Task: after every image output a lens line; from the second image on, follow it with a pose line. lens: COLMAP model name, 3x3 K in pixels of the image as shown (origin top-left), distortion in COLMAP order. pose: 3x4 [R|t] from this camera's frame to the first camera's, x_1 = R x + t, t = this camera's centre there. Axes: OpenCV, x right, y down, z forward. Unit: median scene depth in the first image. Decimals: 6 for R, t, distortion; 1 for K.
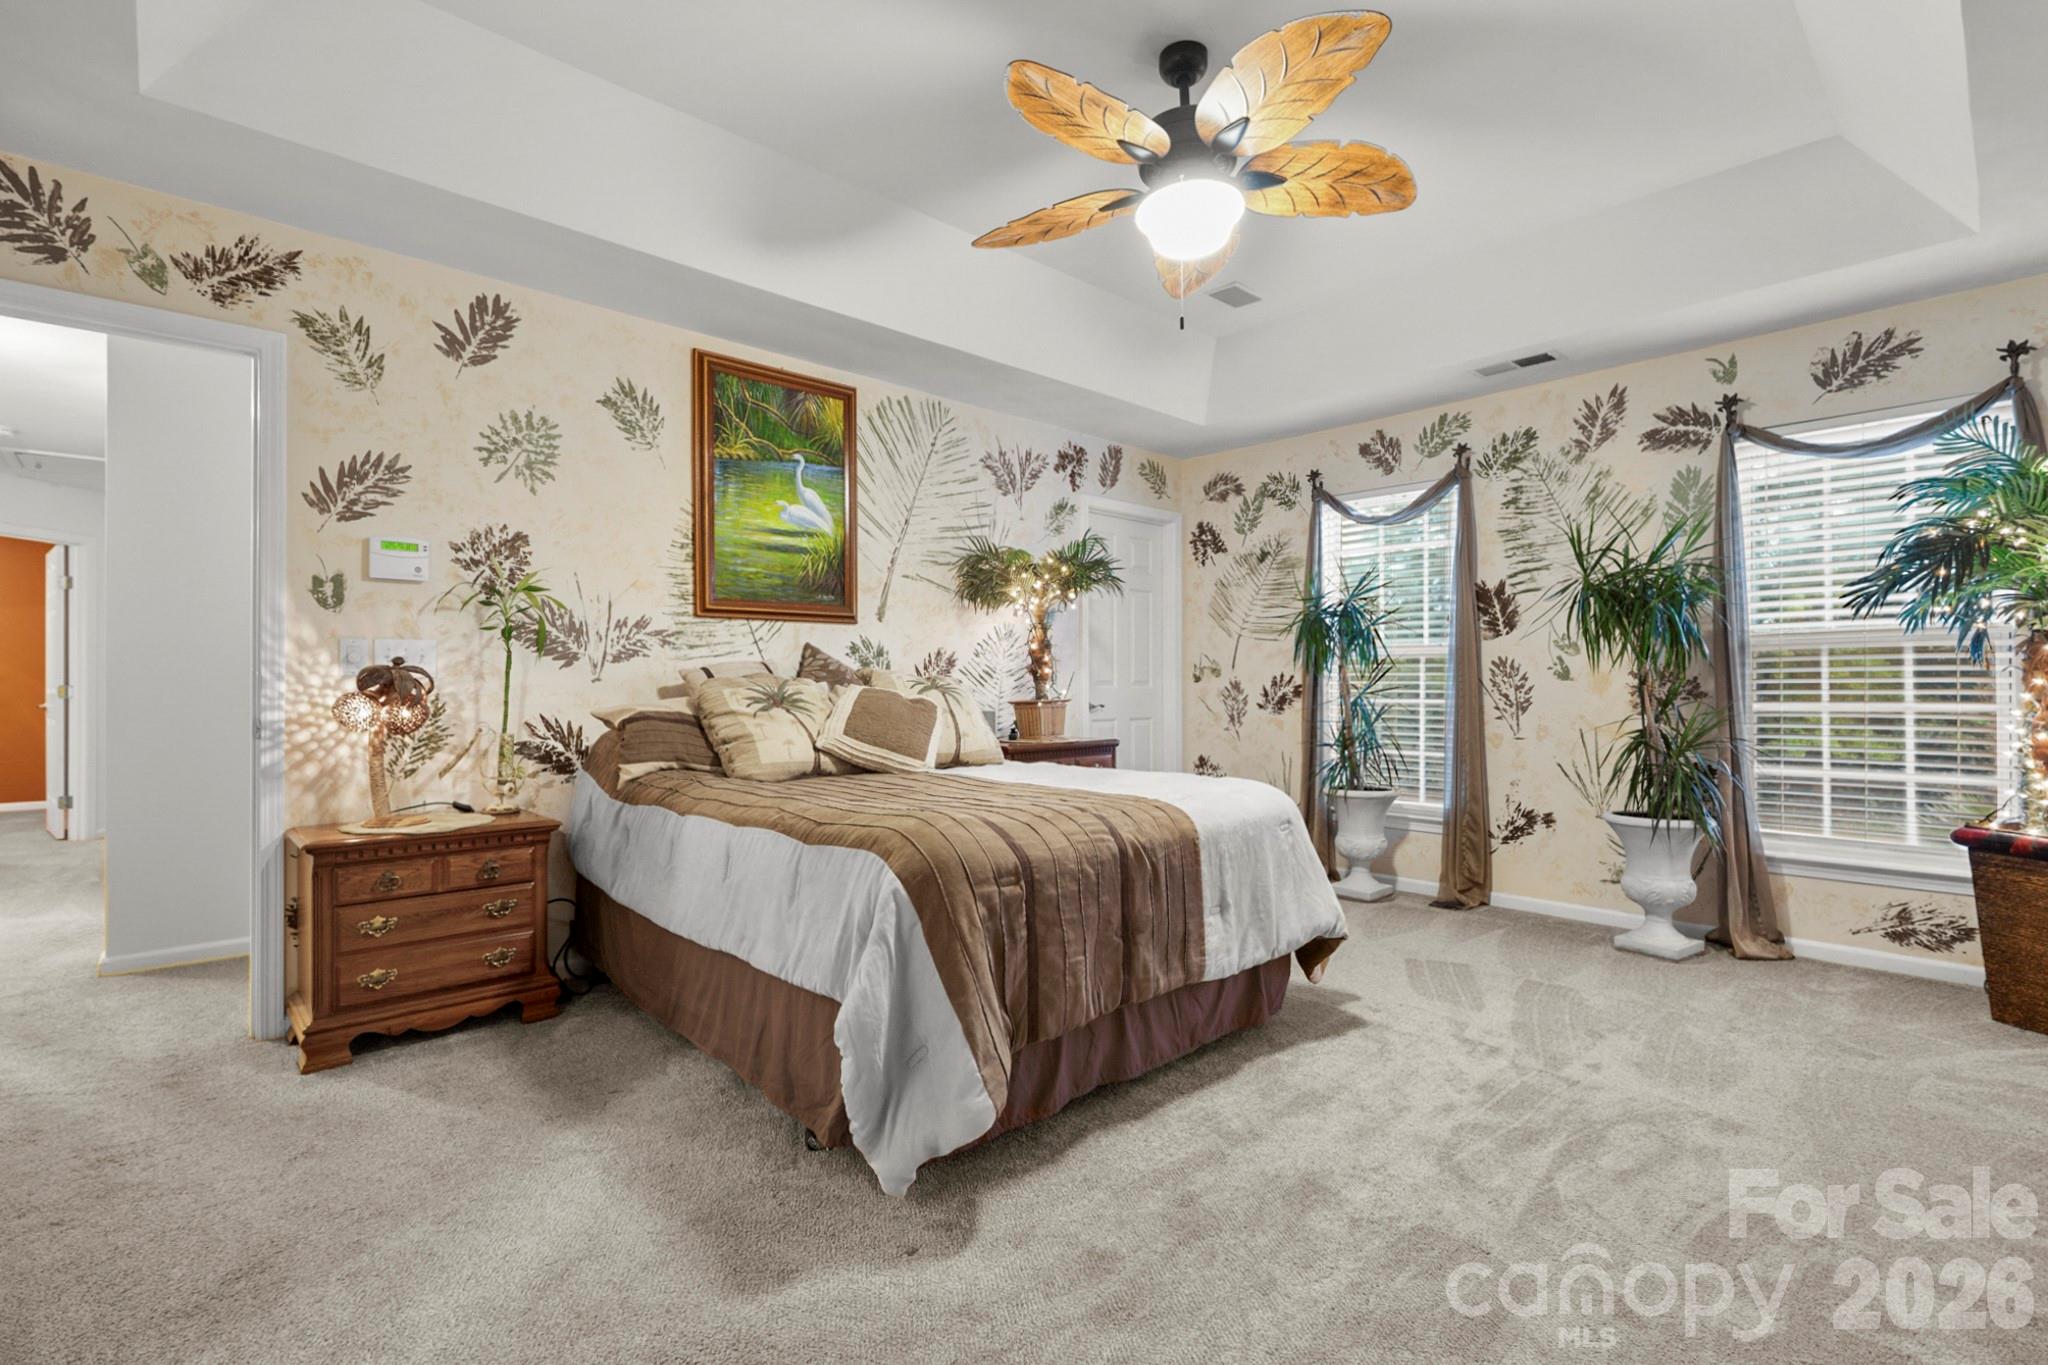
lens RADIAL K [[957.4, 0, 1018.7], [0, 957.4, 682.7], [0, 0, 1]] dist [-0.002847, -0.000097]
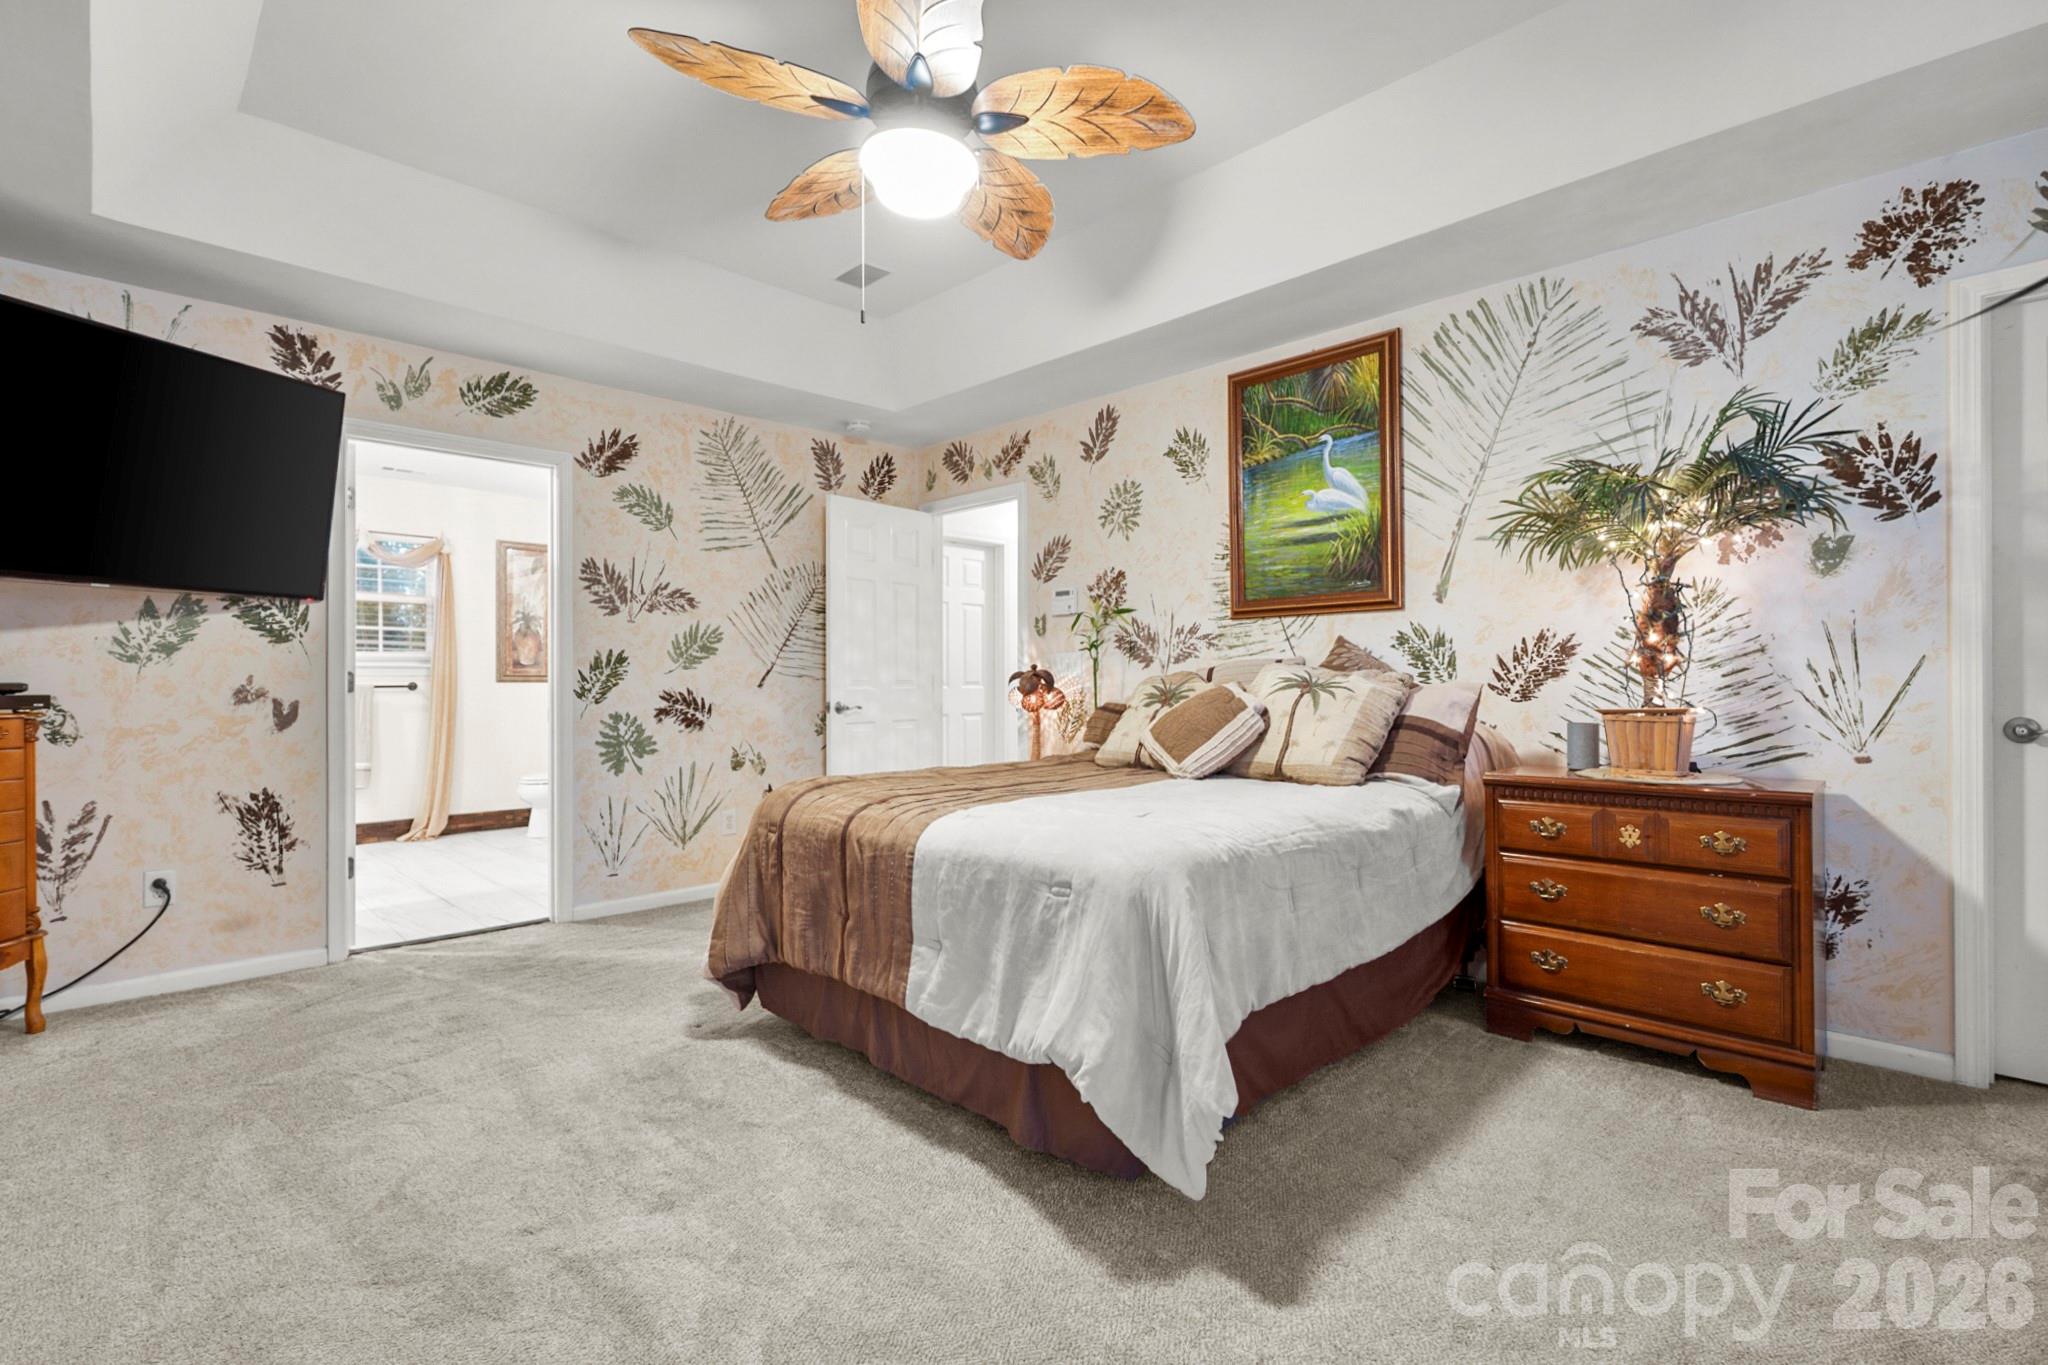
lens RADIAL K [[957.4, 0, 1021.4], [0, 957.4, 673.4], [0, 0, 1]] dist [-0.002847, -0.000097]
pose [[0.006273, -0.006188, -0.999961, 0.733953], [0.003505, 0.999975, -0.006166, -0.001492], [0.999974, -0.003467, 0.006295, 0.732966]]
